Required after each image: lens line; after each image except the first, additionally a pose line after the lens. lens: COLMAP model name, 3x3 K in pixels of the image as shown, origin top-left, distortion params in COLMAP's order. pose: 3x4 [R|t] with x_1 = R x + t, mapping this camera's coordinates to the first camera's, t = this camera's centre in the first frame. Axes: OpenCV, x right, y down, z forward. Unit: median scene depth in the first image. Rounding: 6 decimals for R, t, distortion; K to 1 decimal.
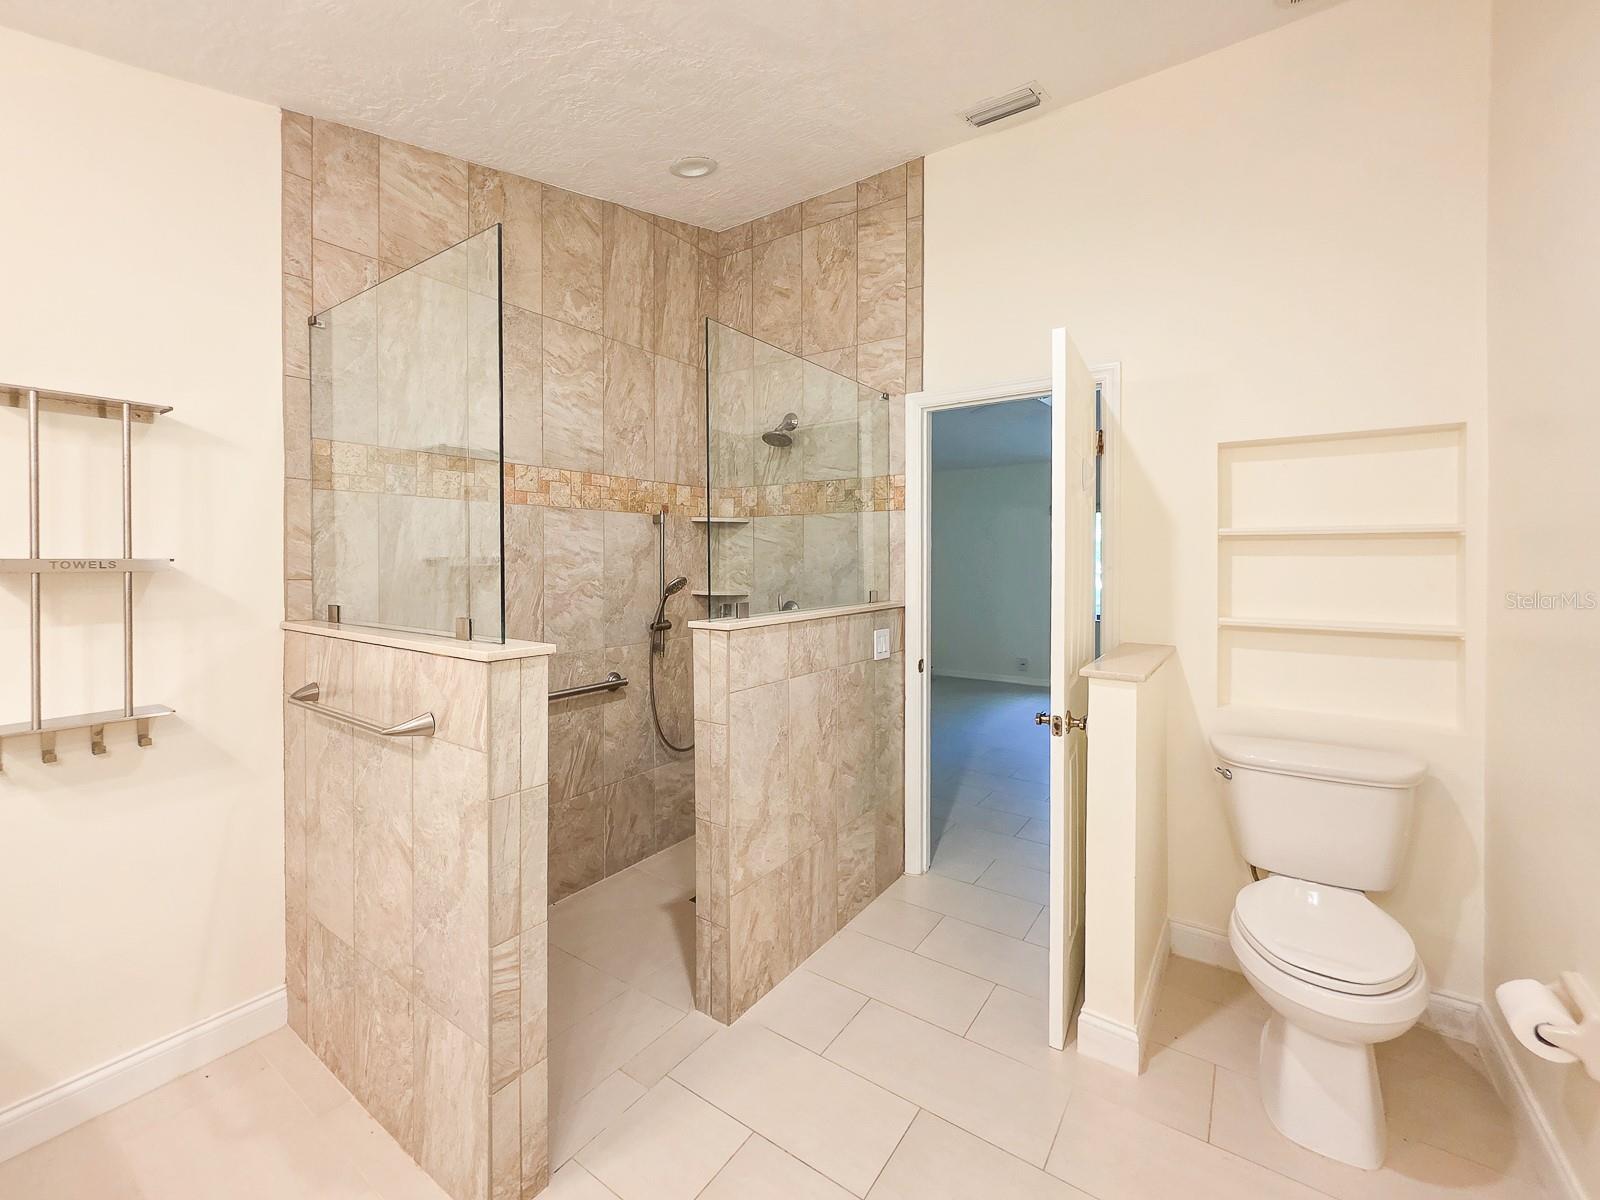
lens RADIAL K [[653.0, 0, 825.1], [0, 653.0, 561.9], [0, 0, 1]] dist [0.002296, 0.000228]
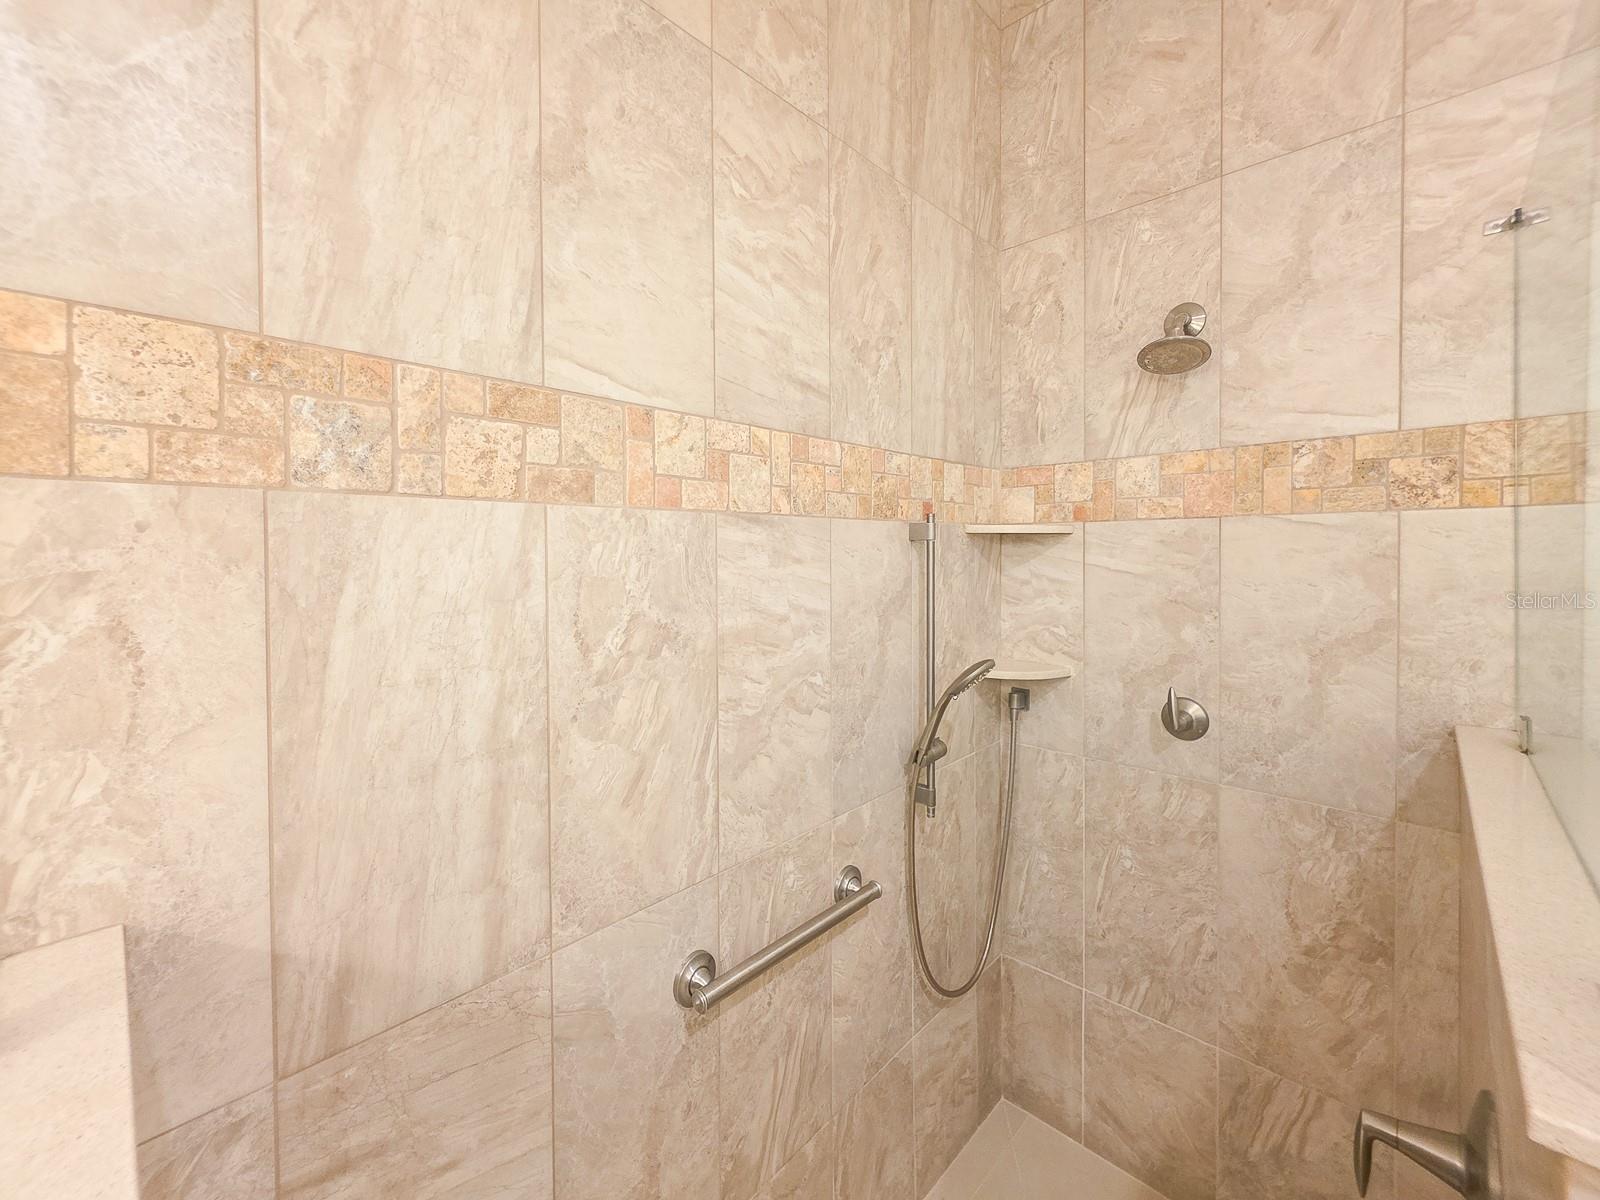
lens RADIAL K [[654.3, 0, 793.6], [0, 654.3, 560.4], [0, 0, 1]] dist [-0.002695, -0.000006]
pose [[0.981253, -0.002528, -0.192710, -0.260406], [0.004081, 0.999962, 0.007662, -0.049696], [0.192683, -0.008305, 0.981226, 0.516593]]
